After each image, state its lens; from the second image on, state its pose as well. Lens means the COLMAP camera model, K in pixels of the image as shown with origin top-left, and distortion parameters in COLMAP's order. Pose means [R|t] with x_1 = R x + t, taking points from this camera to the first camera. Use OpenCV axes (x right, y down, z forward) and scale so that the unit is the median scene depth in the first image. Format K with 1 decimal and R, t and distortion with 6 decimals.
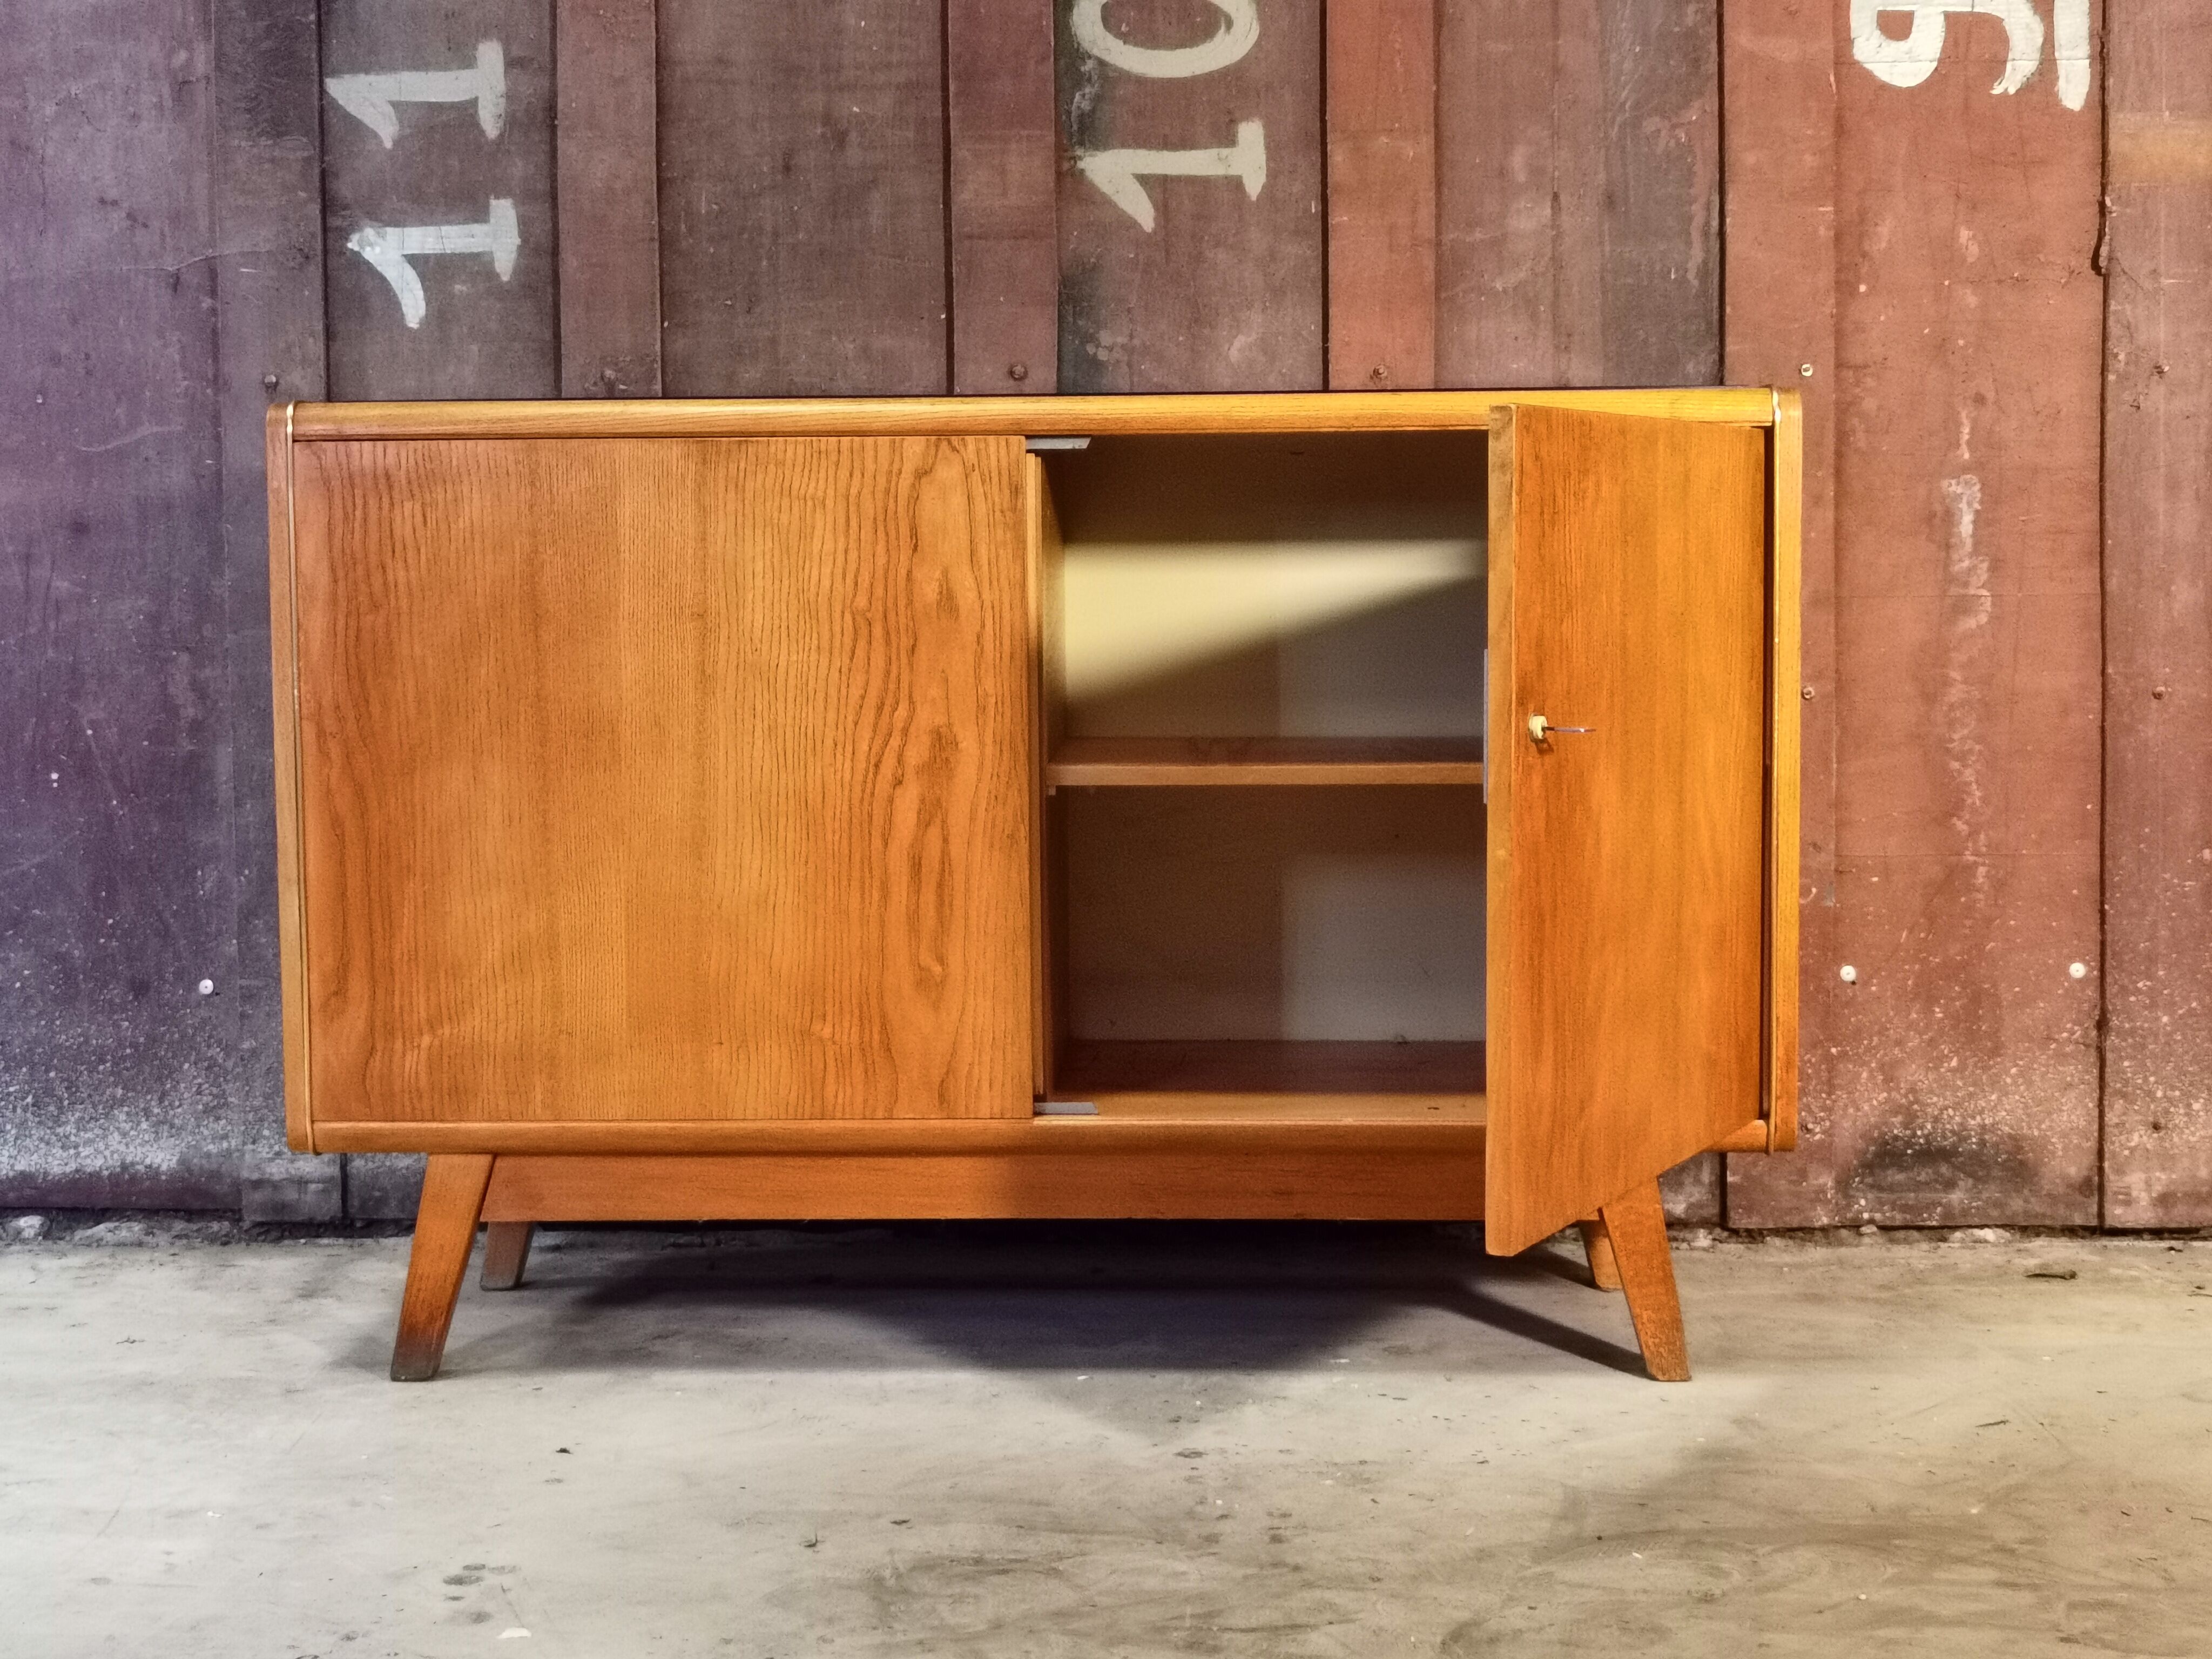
lens RADIAL K [[3180.4, 0, 1090.6], [0, 3180.4, 756.3], [0, 0, 1]] dist [-0.035227, 0.032468]
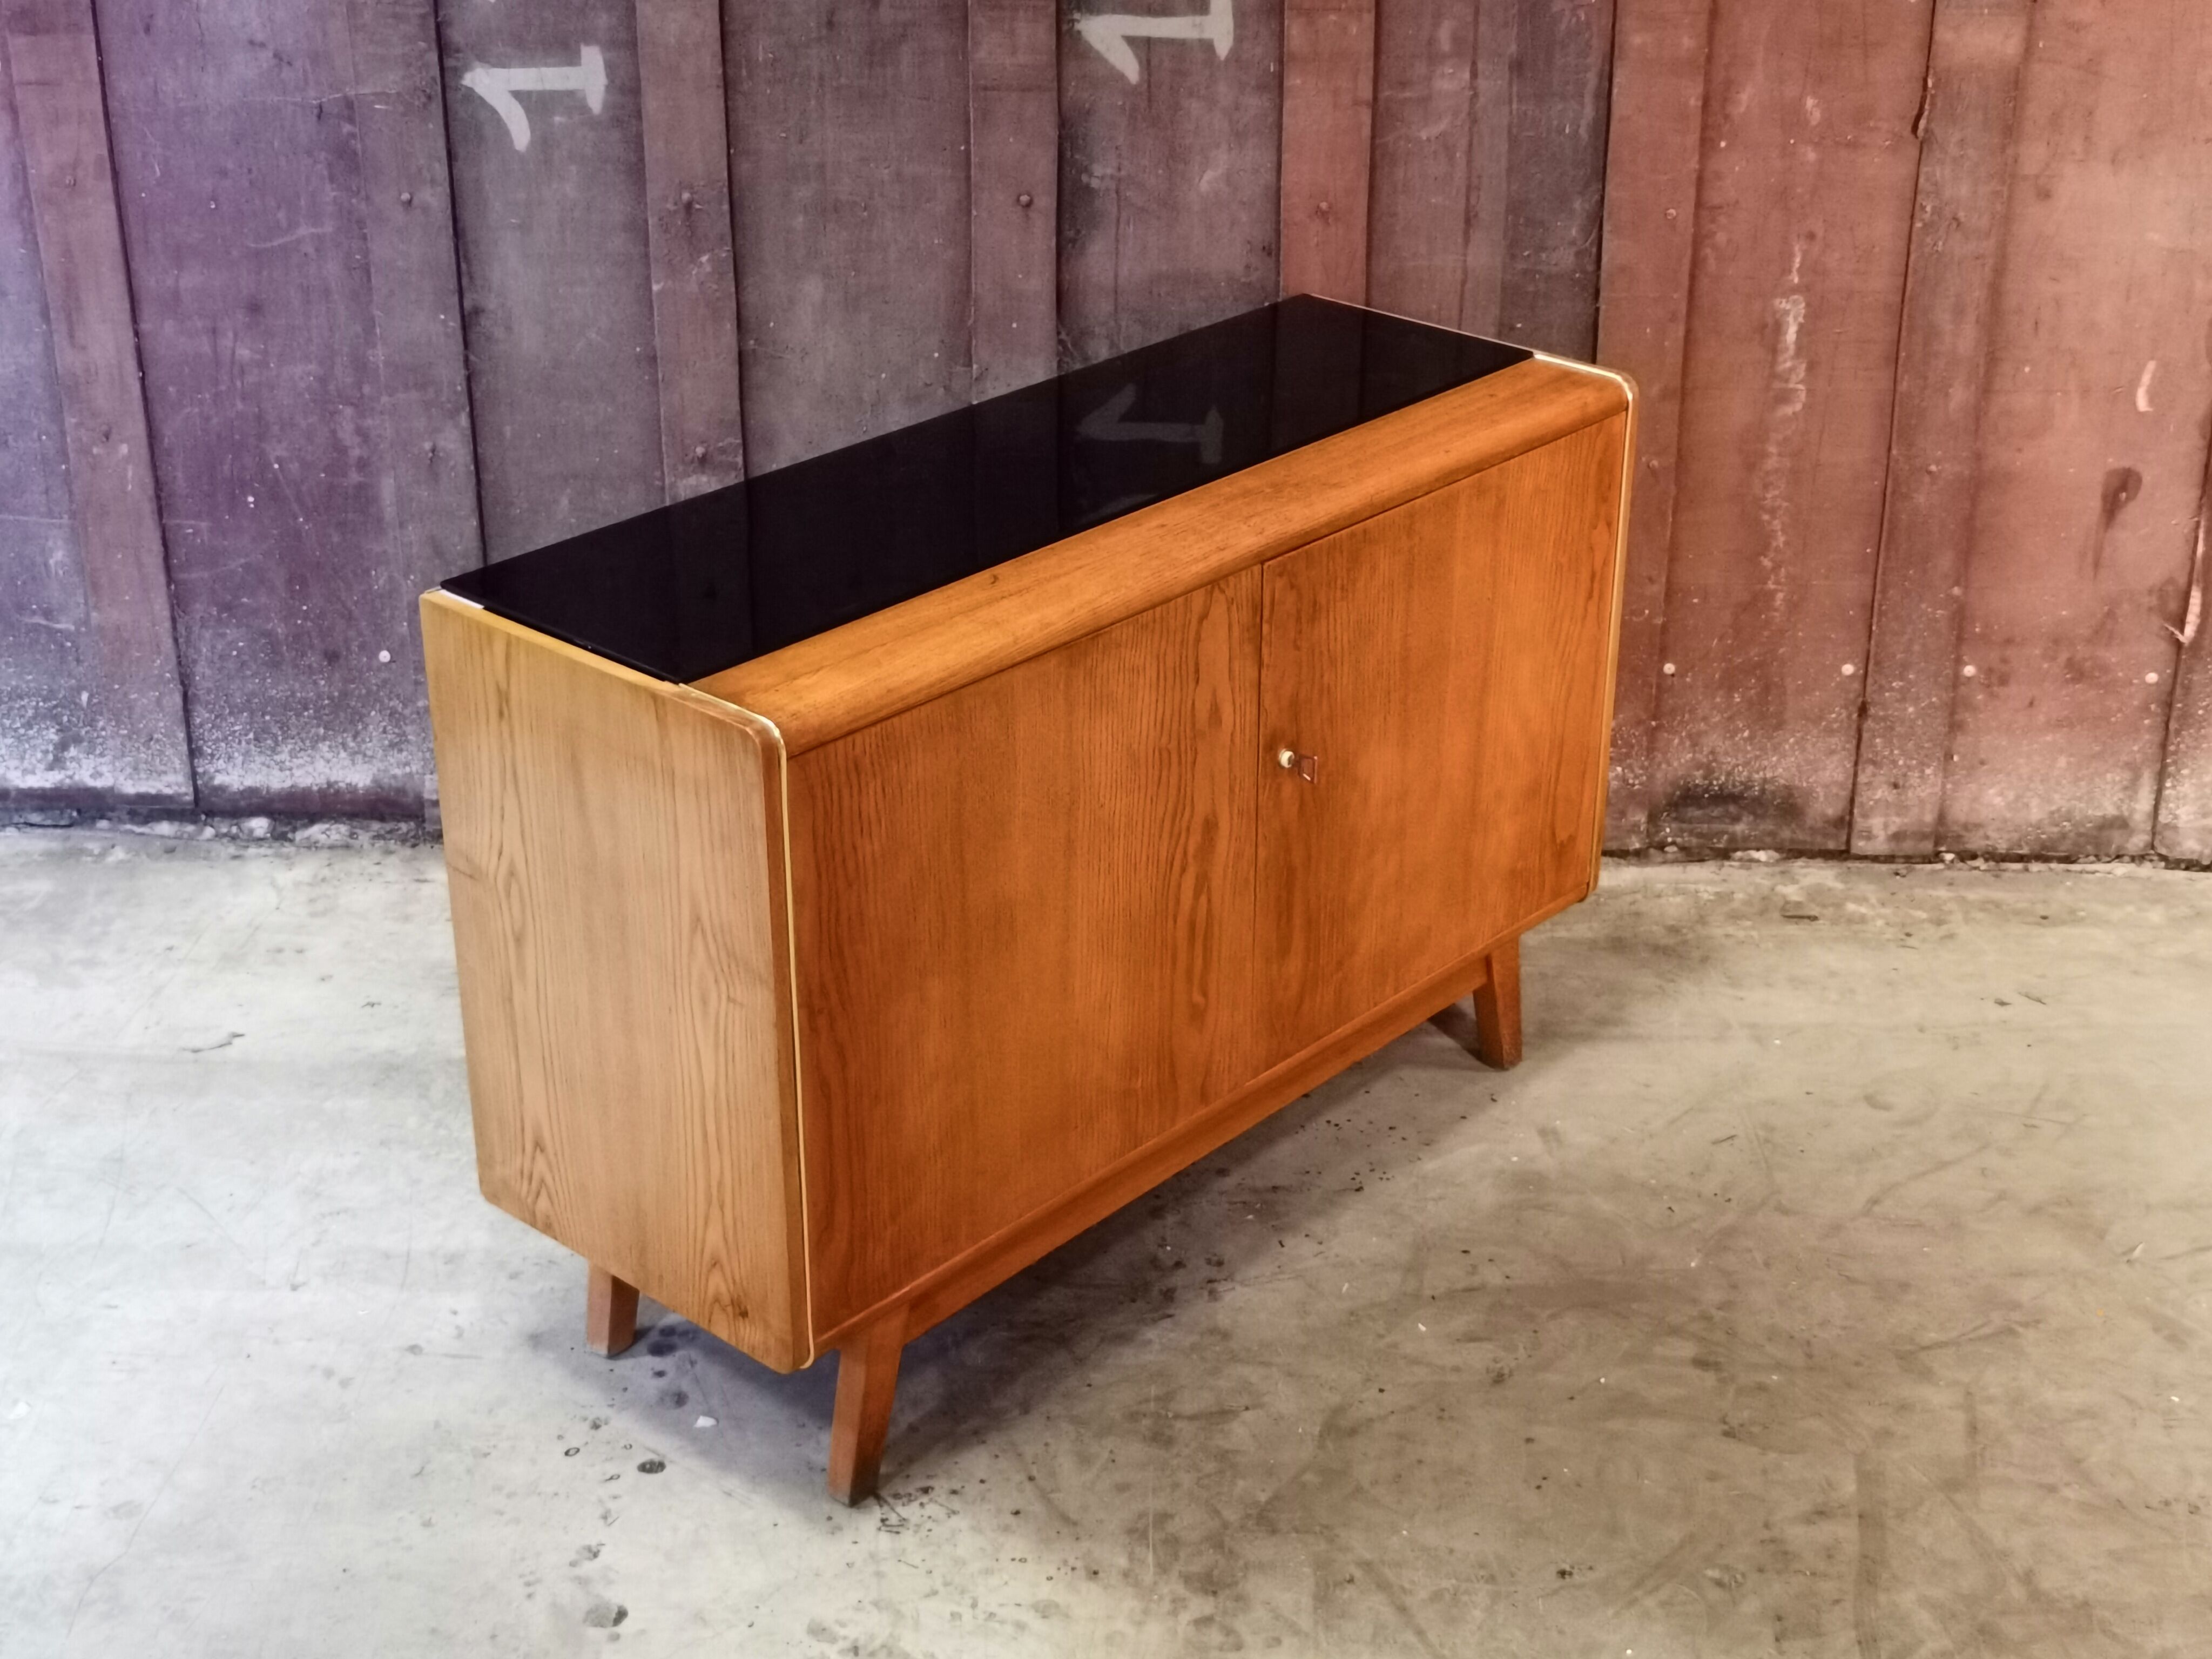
lens RADIAL K [[3016.1, 0, 1115.0], [0, 3016.1, 649.2], [0, 0, 1]] dist [-0.008815, -0.101294]
pose [[0.999774, 0.004347, 0.020813, -0.011767], [-0.011189, 0.939935, 0.341171, -0.353271], [-0.018079, -0.341327, 0.939771, -0.141847]]
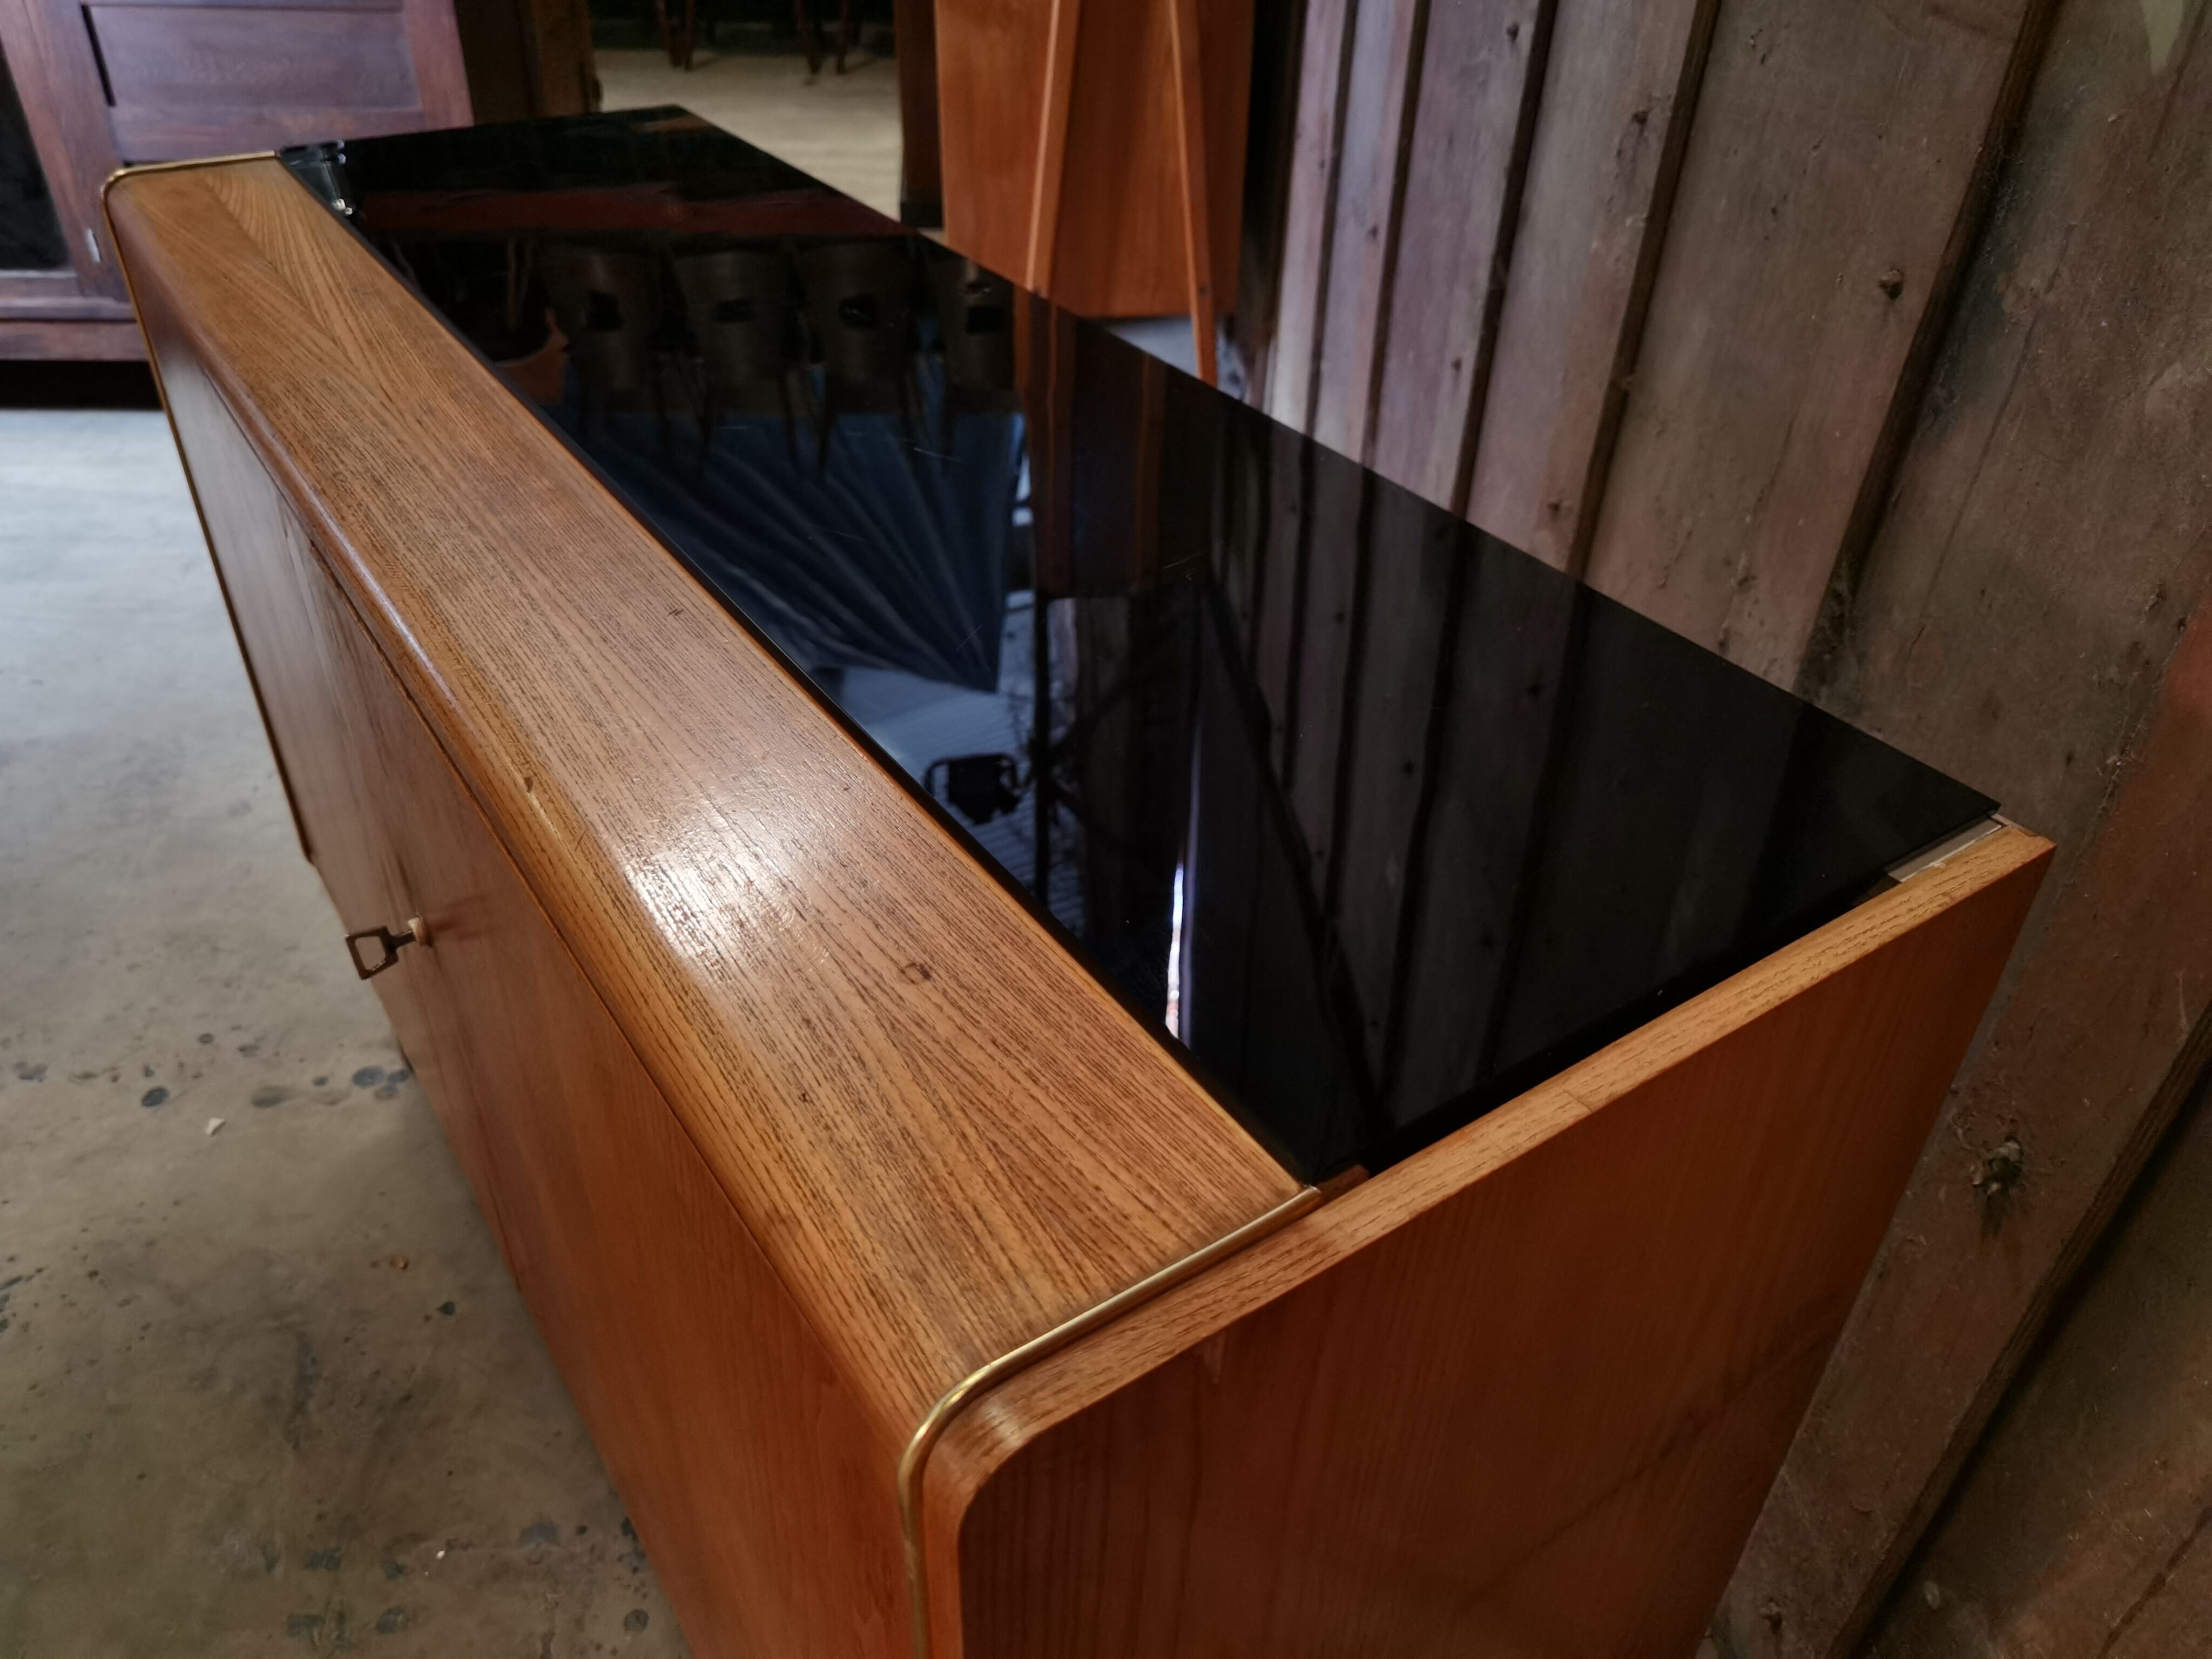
lens RADIAL K [[1668.3, 0, 1107.5], [0, 1668.3, 807.1], [0, 0, 1]] dist [0.002111, -0.004142]
pose [[0.124282, 0.580158, -0.804966, 0.255804], [-0.089483, 0.814504, 0.573216, -0.203547], [0.988204, 0.000791, 0.153142, 0.814988]]
